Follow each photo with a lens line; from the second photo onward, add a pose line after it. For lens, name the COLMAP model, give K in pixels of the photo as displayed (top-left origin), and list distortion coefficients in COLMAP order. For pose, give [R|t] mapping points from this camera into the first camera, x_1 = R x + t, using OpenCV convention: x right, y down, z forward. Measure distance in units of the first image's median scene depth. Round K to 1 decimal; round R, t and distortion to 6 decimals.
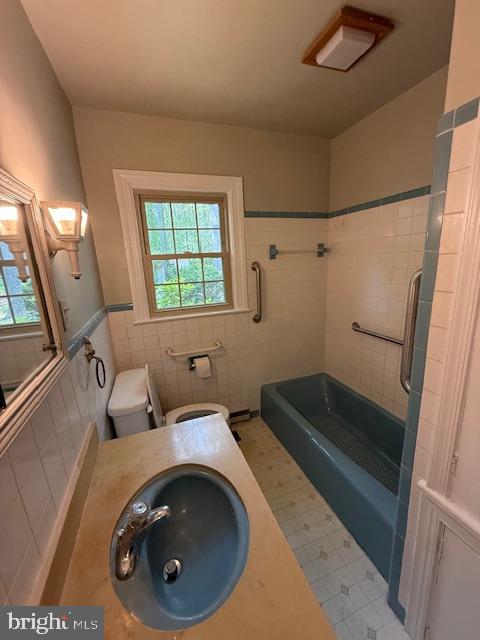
lens RADIAL K [[256.9, 0, 240.0], [0, 256.9, 320.0], [0, 0, 1]] dist [0.001101, 0.000243]
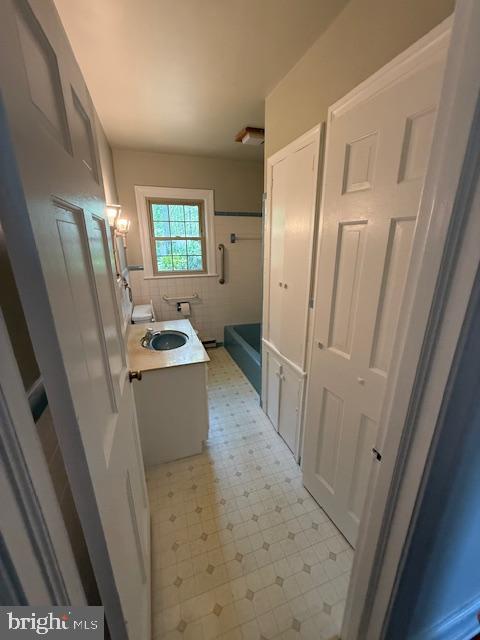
lens RADIAL K [[253.5, 0, 239.4], [0, 253.5, 317.4], [0, 0, 1]] dist [0.000564, 0.000409]
pose [[0.999038, 0.043711, -0.003470, 0.202940], [-0.043404, 0.997047, 0.063348, 0.121667], [0.006229, -0.063136, 0.997985, -0.596708]]
